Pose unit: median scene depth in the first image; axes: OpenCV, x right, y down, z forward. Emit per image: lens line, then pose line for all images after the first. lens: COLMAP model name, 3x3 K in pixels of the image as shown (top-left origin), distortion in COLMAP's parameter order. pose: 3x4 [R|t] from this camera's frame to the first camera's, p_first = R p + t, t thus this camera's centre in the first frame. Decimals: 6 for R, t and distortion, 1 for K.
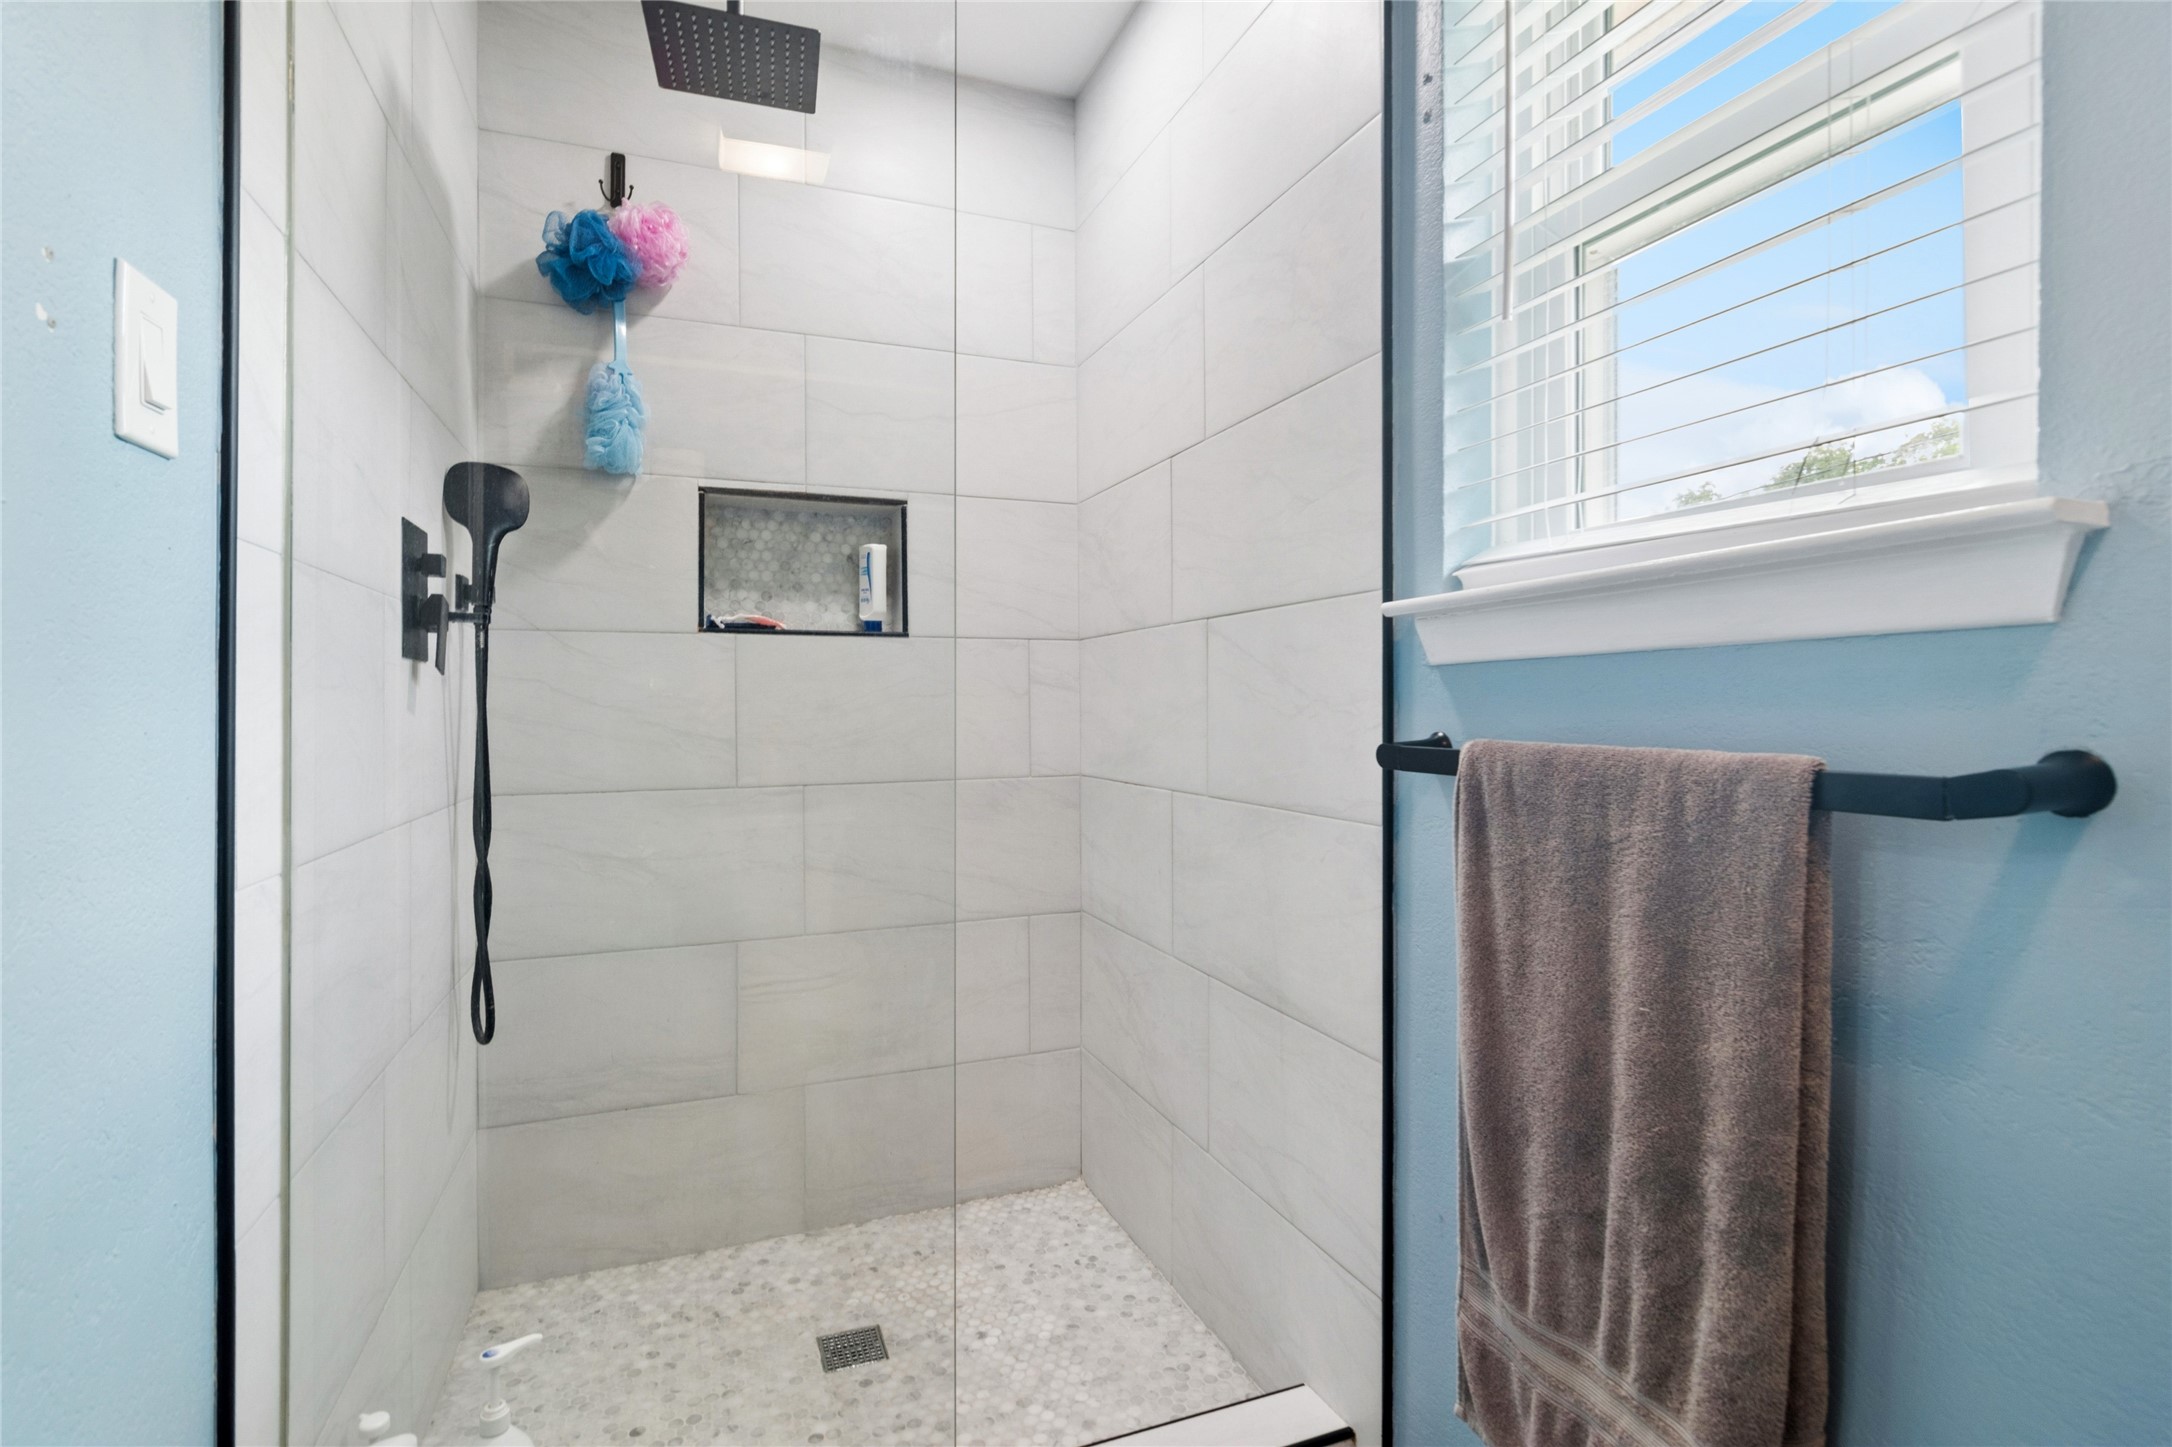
lens RADIAL K [[1046.6, 0, 1086.9], [0, 1046.6, 719.0], [0, 0, 1]] dist [-0.004000, 0.002670]
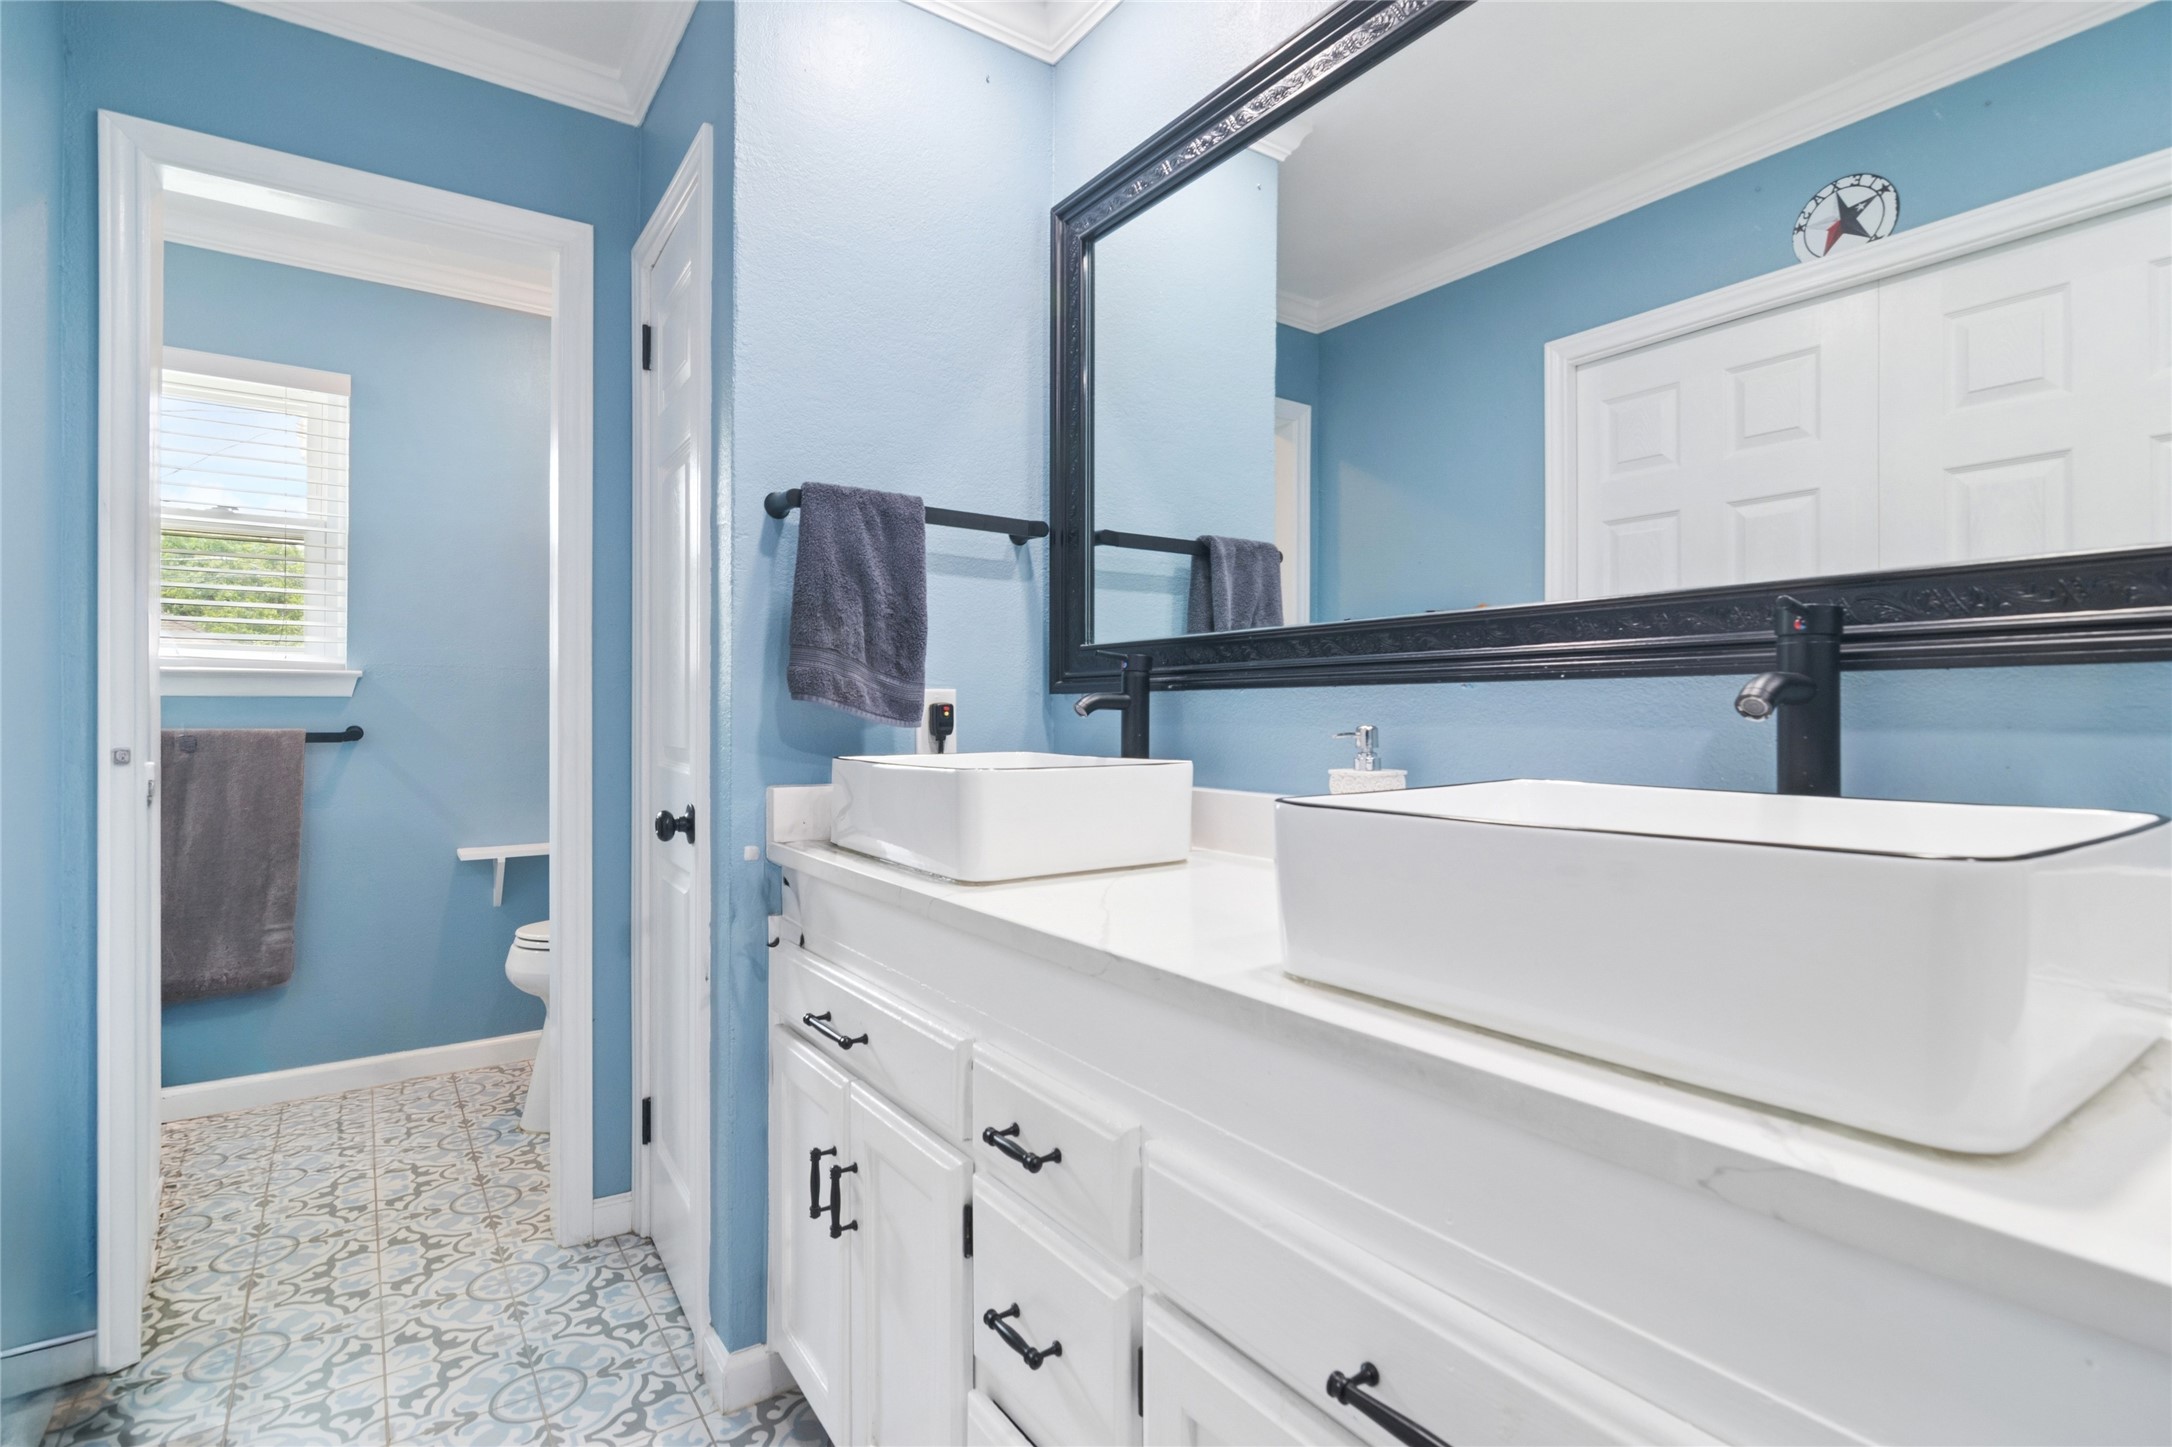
lens RADIAL K [[1046.6, 0, 1081.5], [0, 1046.6, 721.7], [0, 0, 1]] dist [-0.004000, 0.002670]
pose [[-0.230389, -0.001295, 0.973098, -3.811965], [0.006692, 0.999973, 0.002915, 0.017114], [-0.973076, 0.007183, -0.230374, -0.923559]]
